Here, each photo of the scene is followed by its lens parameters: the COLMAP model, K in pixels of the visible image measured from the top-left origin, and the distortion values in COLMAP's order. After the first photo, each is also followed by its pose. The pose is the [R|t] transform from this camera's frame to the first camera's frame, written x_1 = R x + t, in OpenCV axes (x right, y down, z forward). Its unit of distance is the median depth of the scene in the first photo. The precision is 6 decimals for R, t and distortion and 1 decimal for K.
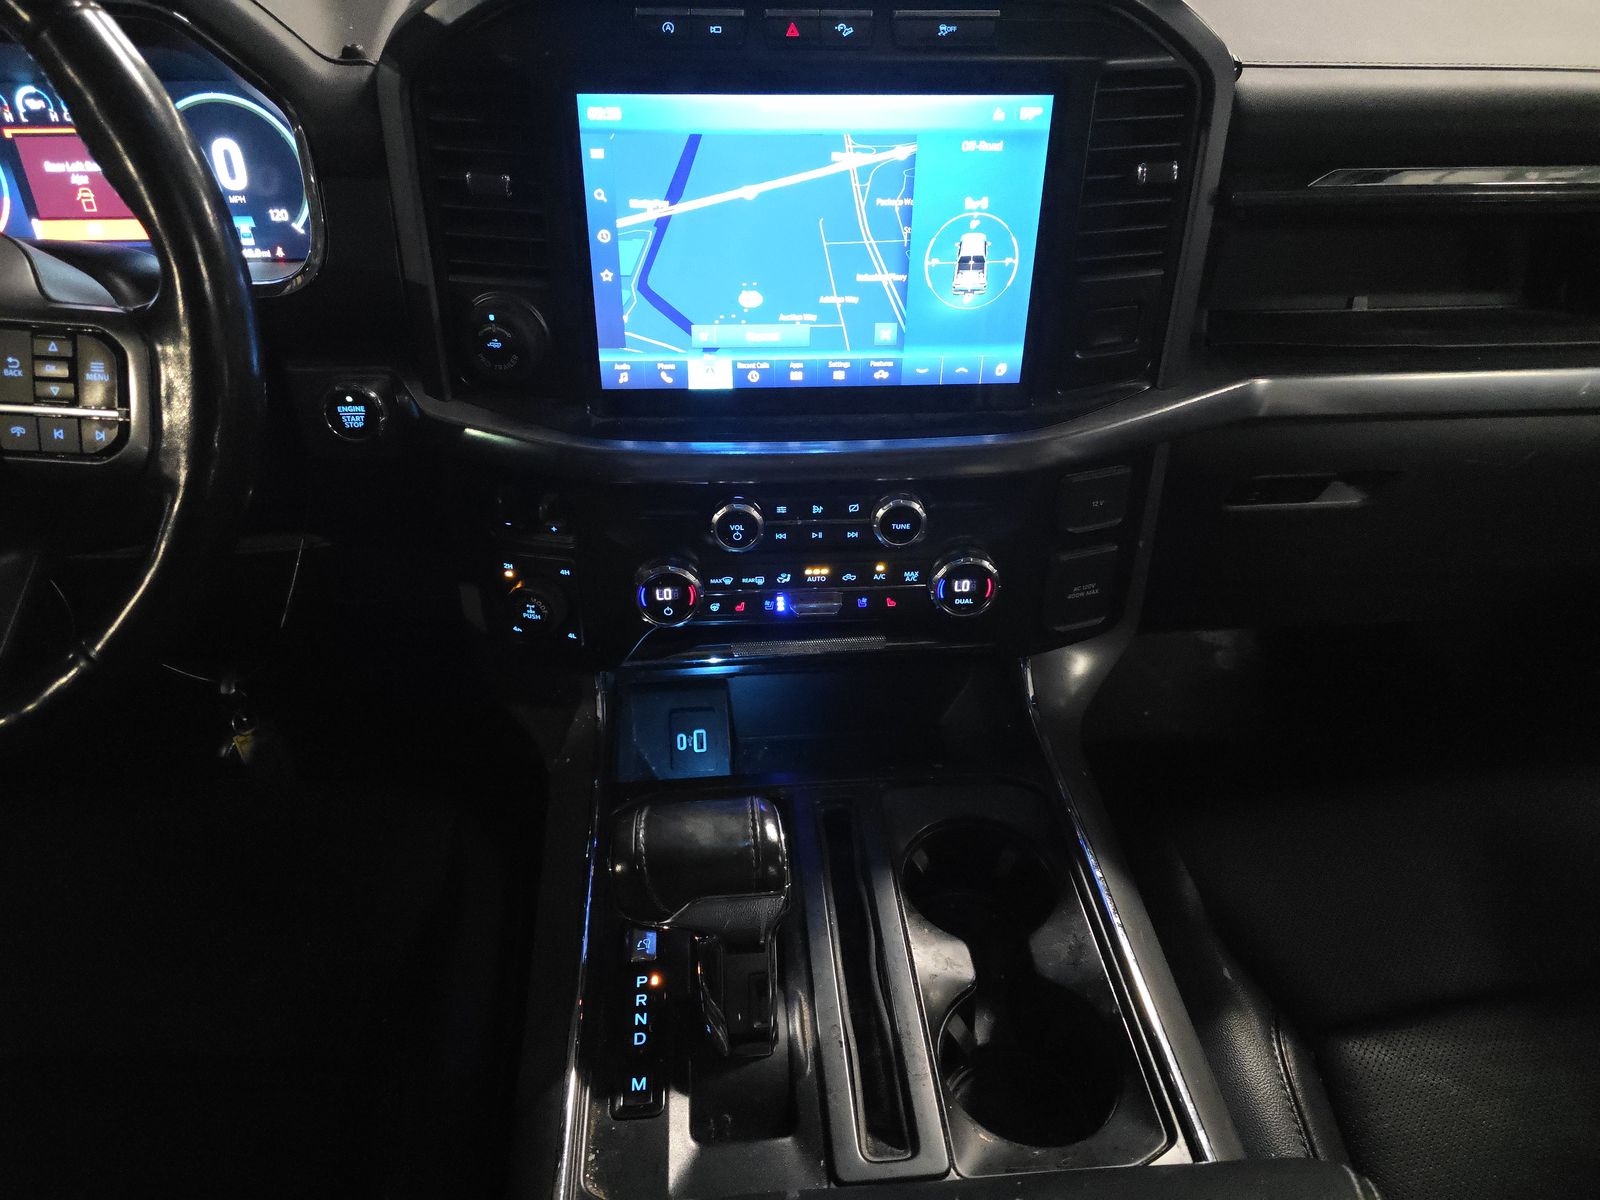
lens RADIAL K [[1075.1, 0, 800.0], [0, 1075.1, 600.0], [0, 0, 1]] dist [0.021324, -0.026628]
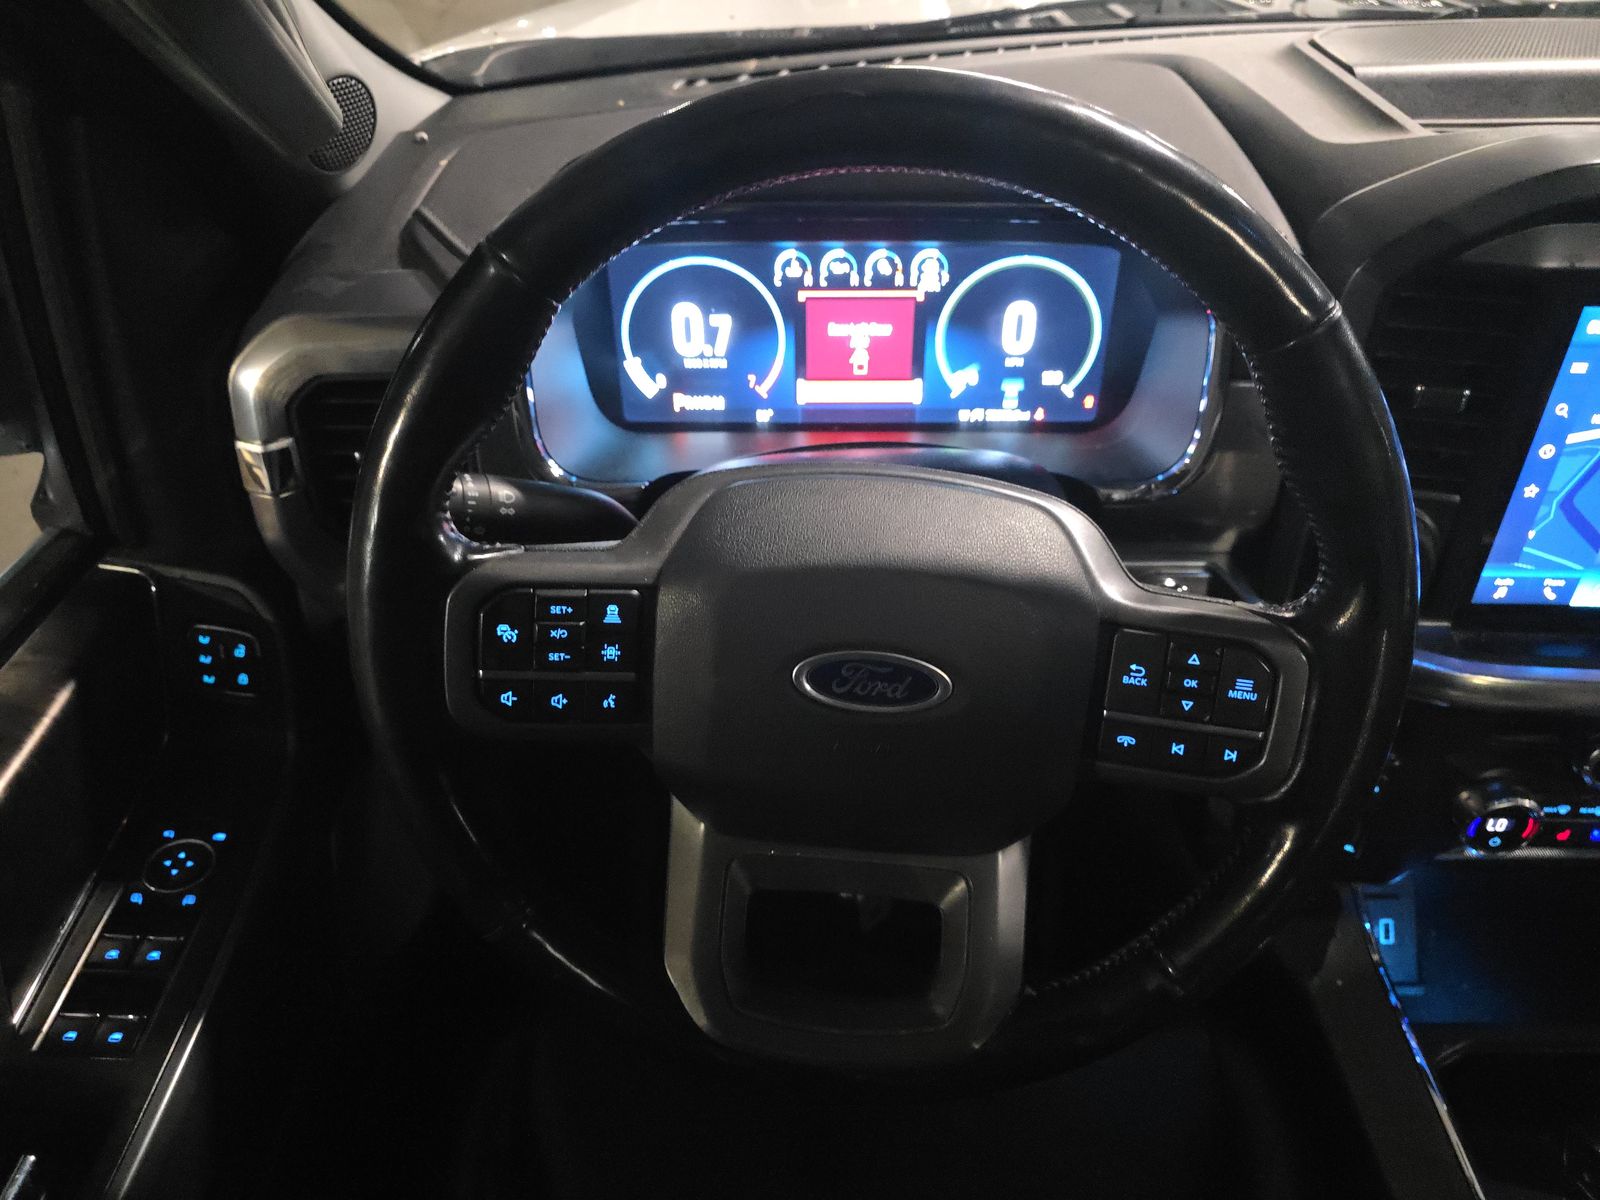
lens RADIAL K [[1075.1, 0, 800.0], [0, 1075.1, 600.0], [0, 0, 1]] dist [0.021324, -0.026628]
pose [[0.992580, 0.048293, -0.111589, -0.624385], [-0.043882, 0.998168, 0.041650, -0.208195], [0.113396, -0.036444, 0.992881, 0.050887]]
